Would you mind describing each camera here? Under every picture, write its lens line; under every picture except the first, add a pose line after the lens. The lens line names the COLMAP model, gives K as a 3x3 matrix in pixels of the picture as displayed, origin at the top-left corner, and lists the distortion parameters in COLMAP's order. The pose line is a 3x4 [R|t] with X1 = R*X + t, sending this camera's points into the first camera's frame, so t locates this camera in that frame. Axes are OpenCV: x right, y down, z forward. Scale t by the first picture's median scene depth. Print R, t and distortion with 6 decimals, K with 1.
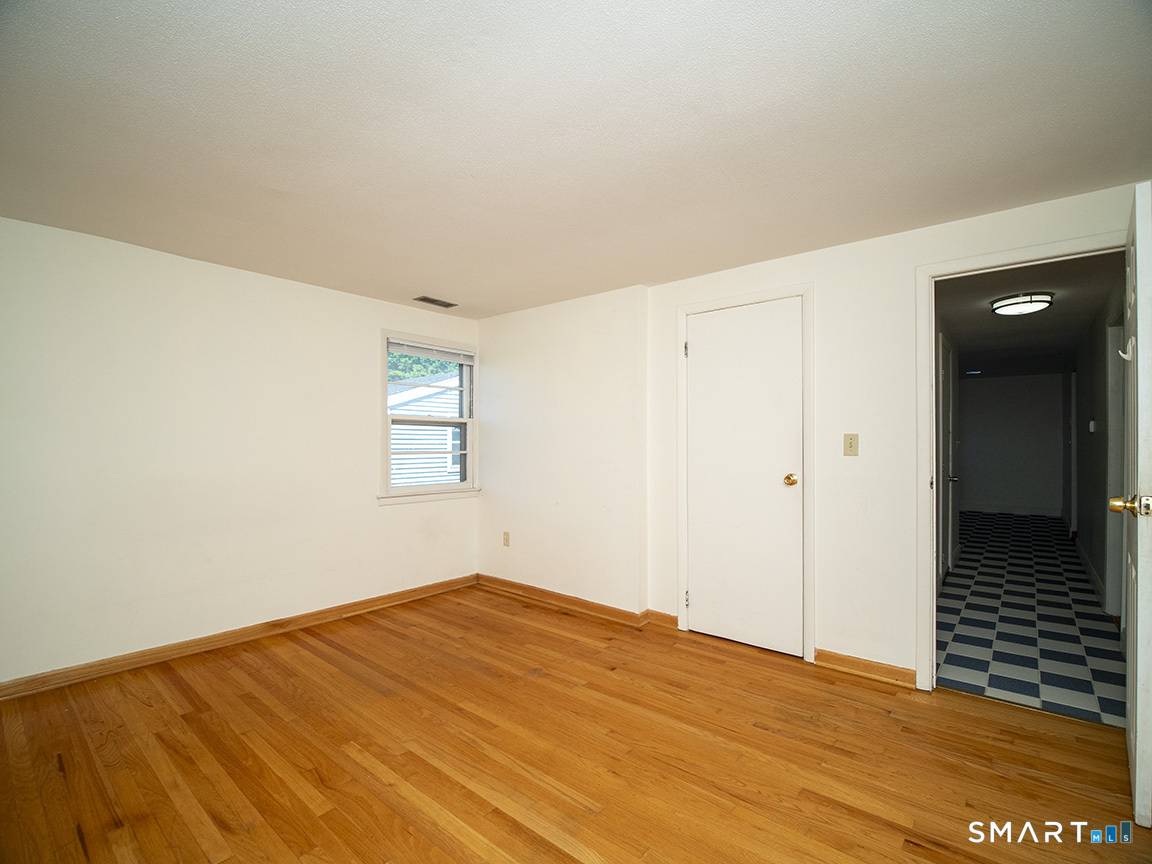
lens RADIAL K [[536.0, 0, 580.1], [0, 536.0, 435.1], [0, 0, 1]] dist [-0.016088, -0.001138]
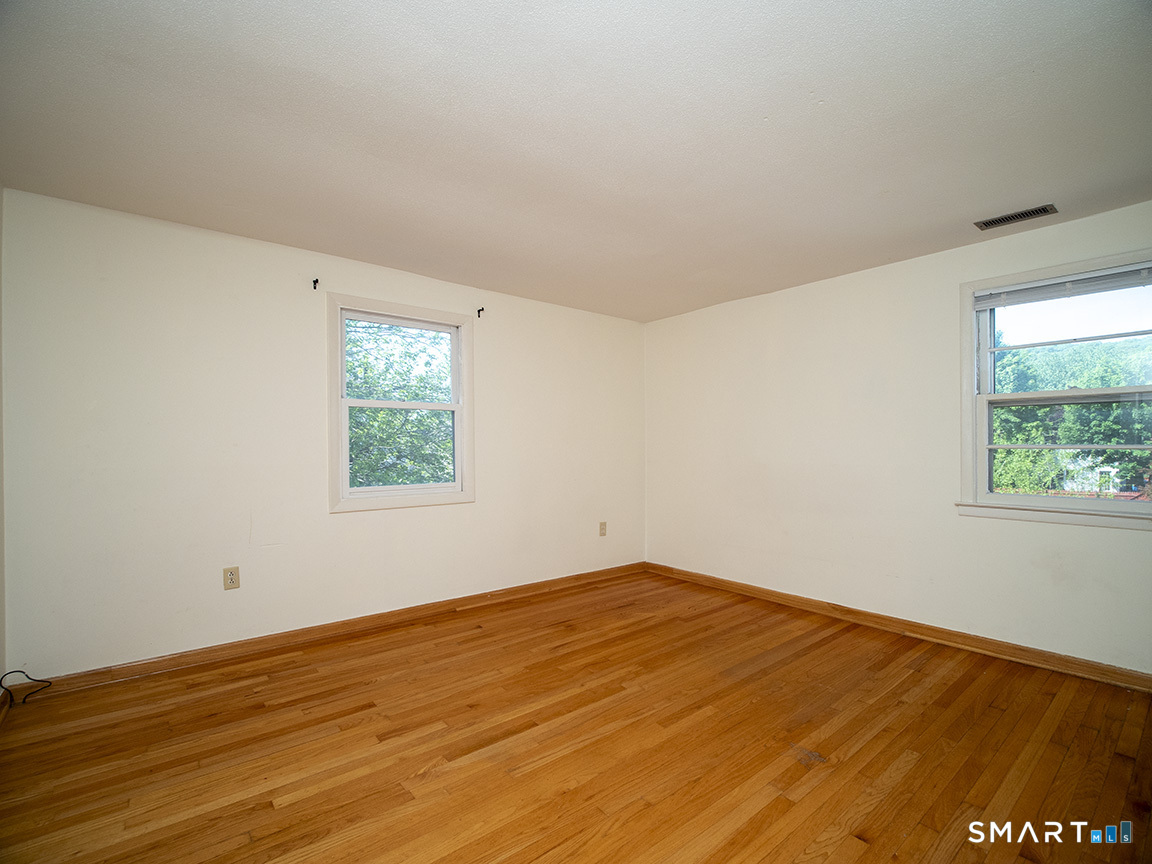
lens RADIAL K [[536.0, 0, 580.1], [0, 536.0, 435.1], [0, 0, 1]] dist [-0.016088, -0.001138]
pose [[-0.186059, -0.012957, -0.982453, 0.644531], [0.022097, 0.999605, -0.017368, 0.022913], [0.982290, -0.024941, -0.185699, 0.807853]]
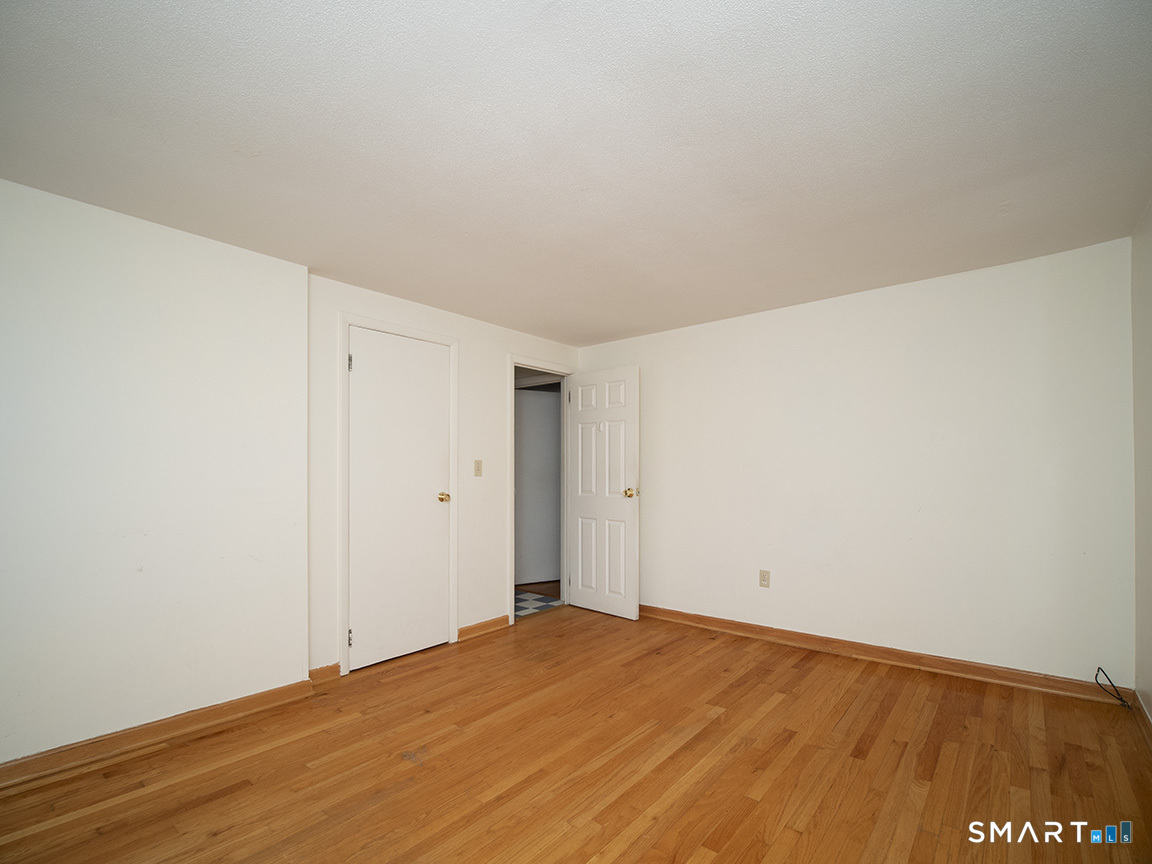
lens RADIAL K [[541.9, 0, 577.6], [0, 541.9, 467.4], [0, 0, 1]] dist [-0.016956, -0.000436]
pose [[-0.011793, 0.004020, 0.999922, -0.853470], [-0.016119, 0.999861, -0.004210, 0.016667], [-0.999801, -0.016167, -0.011726, 0.742028]]
